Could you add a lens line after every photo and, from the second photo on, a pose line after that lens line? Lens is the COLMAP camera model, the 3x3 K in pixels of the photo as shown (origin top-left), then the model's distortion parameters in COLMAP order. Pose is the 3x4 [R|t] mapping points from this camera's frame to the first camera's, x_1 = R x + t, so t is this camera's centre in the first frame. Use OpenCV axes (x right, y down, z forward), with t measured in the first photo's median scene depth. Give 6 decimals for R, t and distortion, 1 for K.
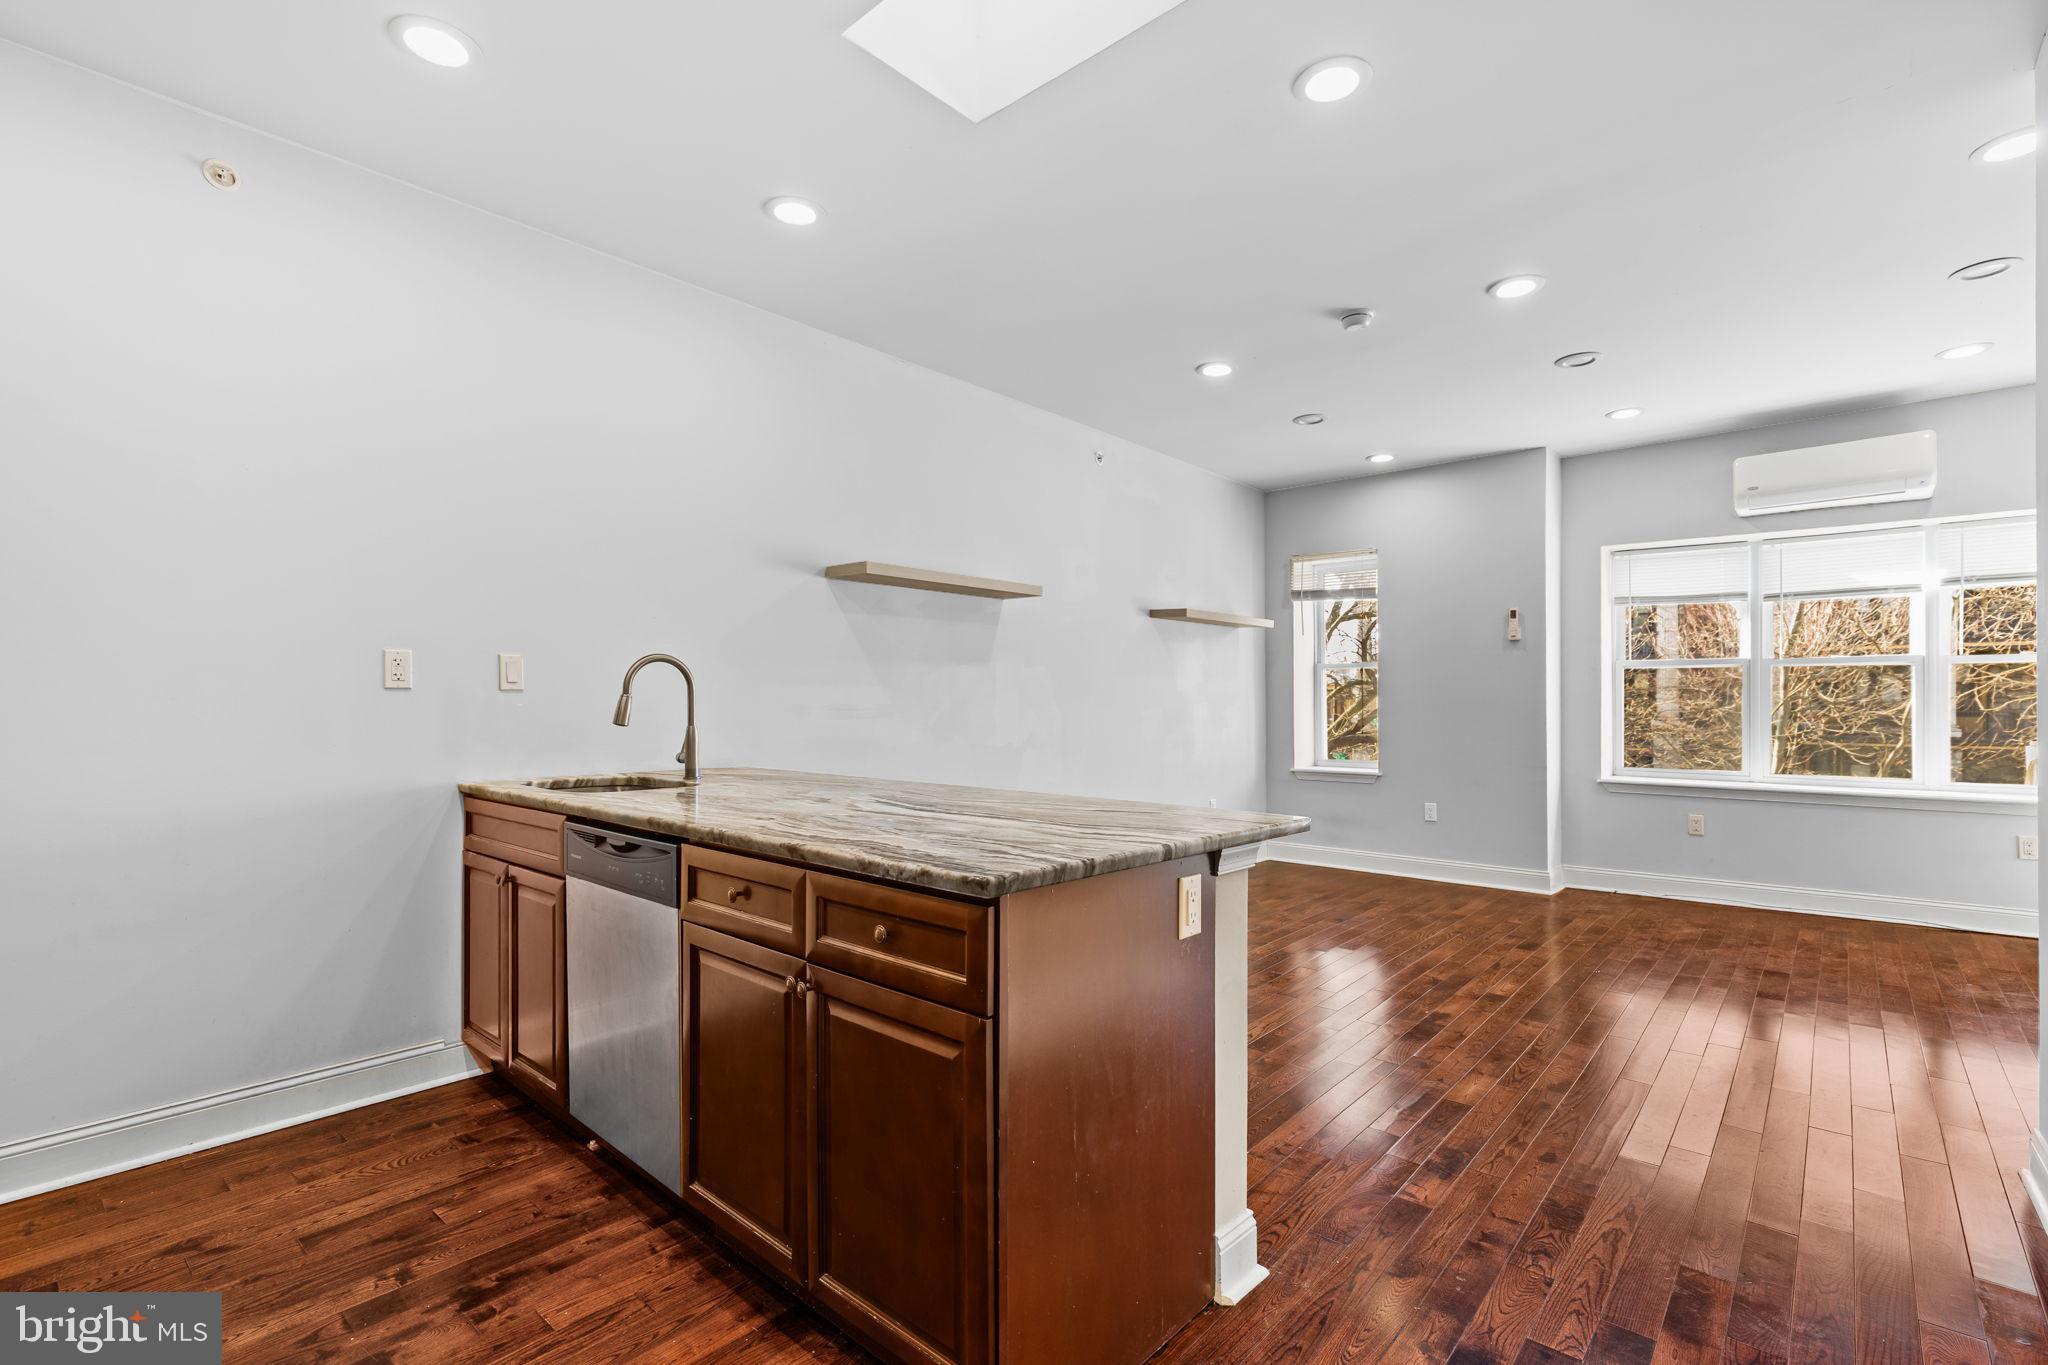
lens RADIAL K [[916.3, 0, 1035.2], [0, 916.3, 691.9], [0, 0, 1]] dist [0.010457, -0.000597]
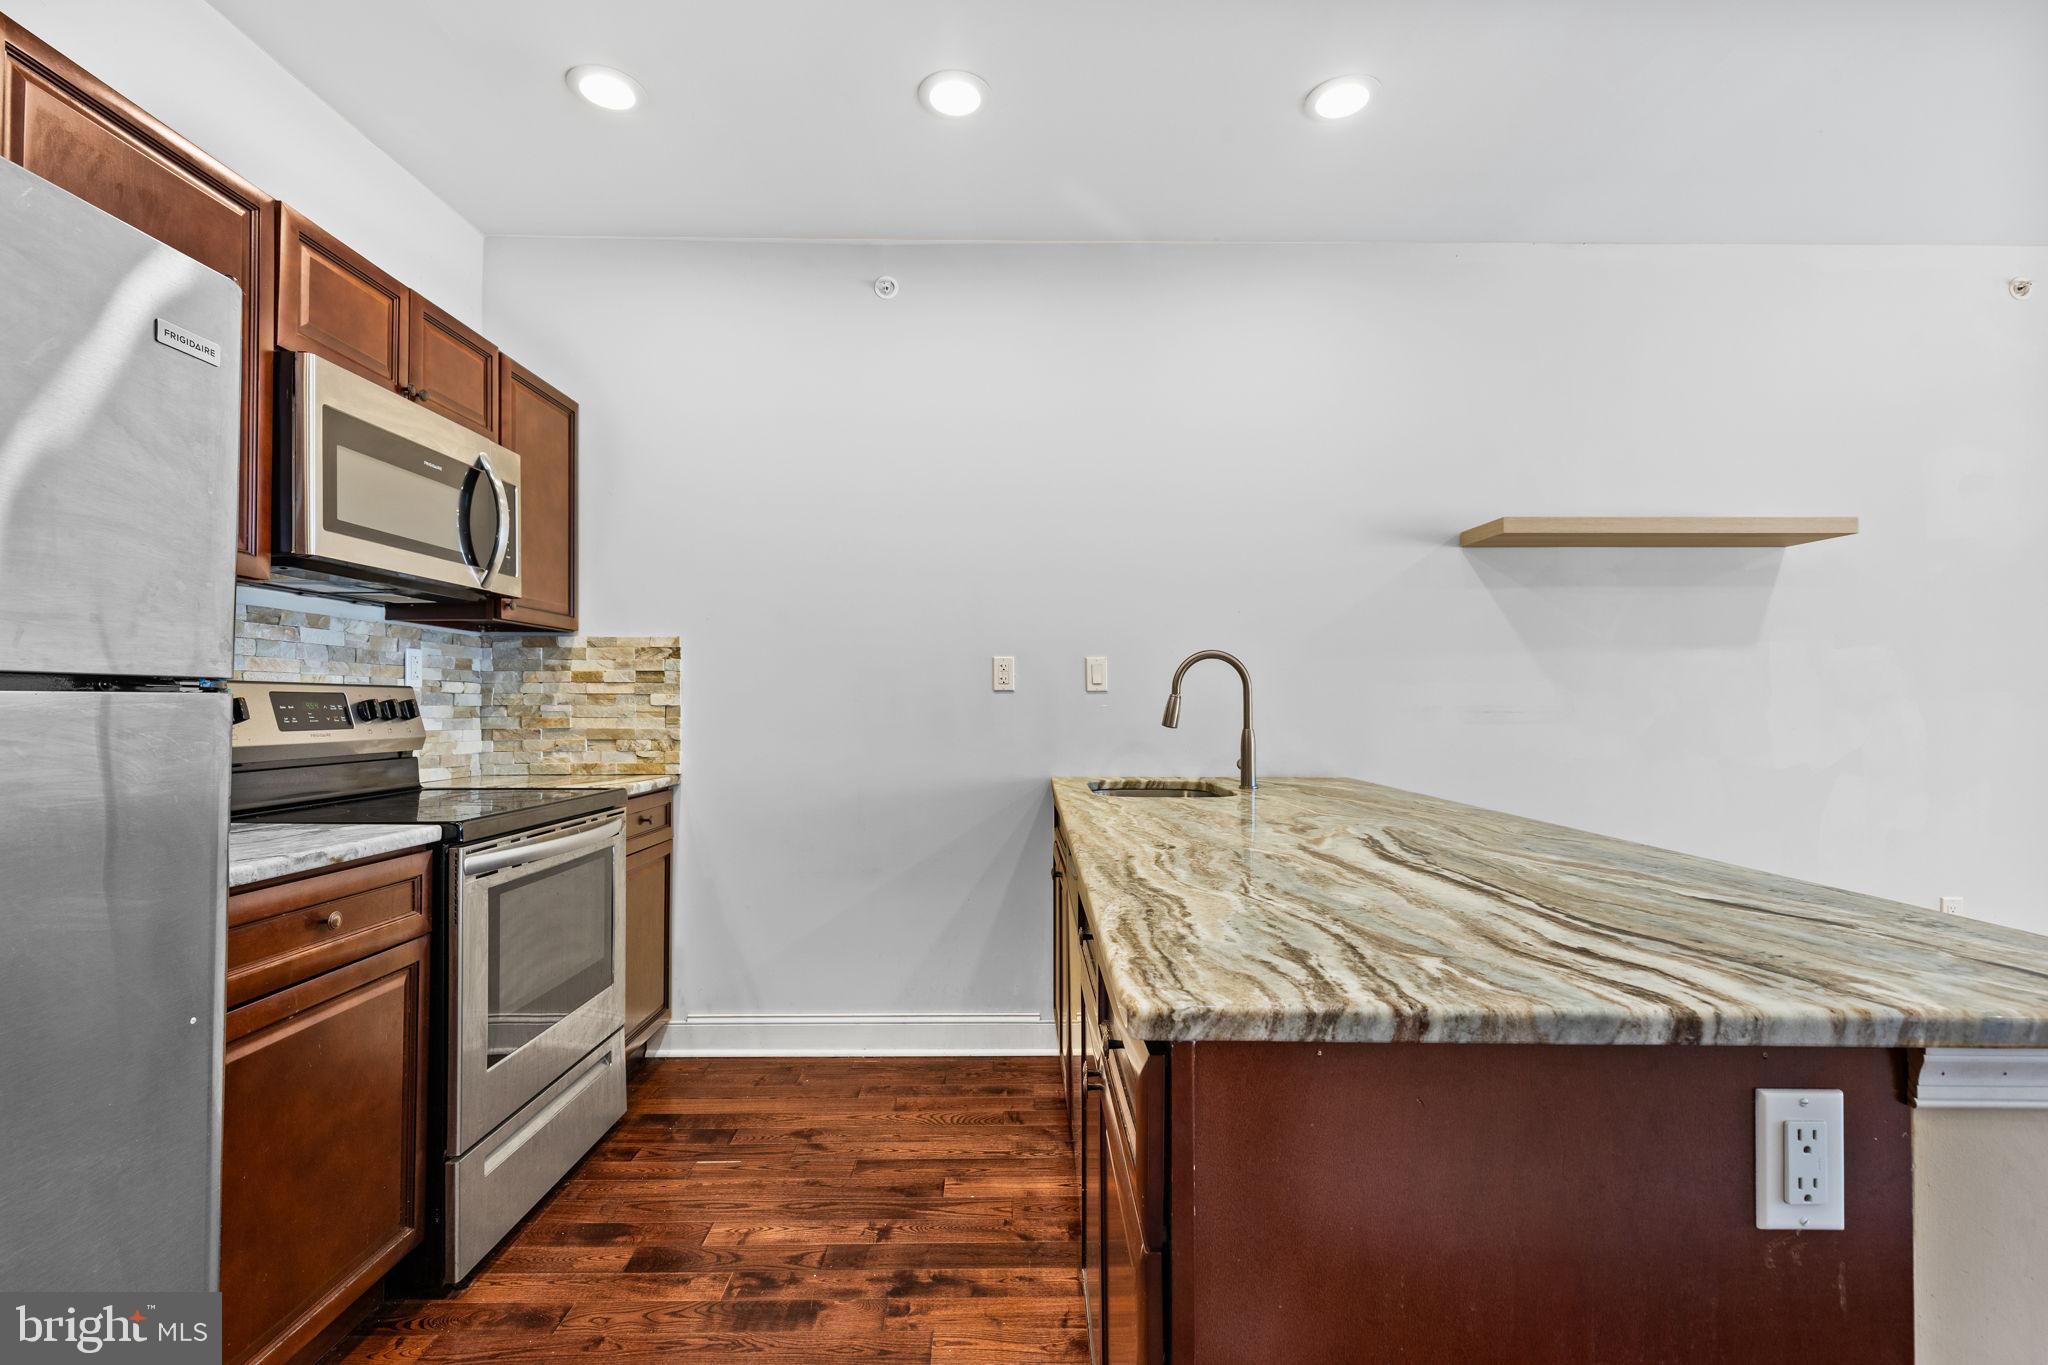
lens RADIAL K [[916.3, 0, 1029.2], [0, 916.3, 694.9], [0, 0, 1]] dist [0.010457, -0.000597]
pose [[0.677984, -0.009622, -0.735014, 0.201593], [0.008692, 0.999949, -0.005073, 0.009768], [0.735025, -0.002949, 0.678033, 0.355790]]
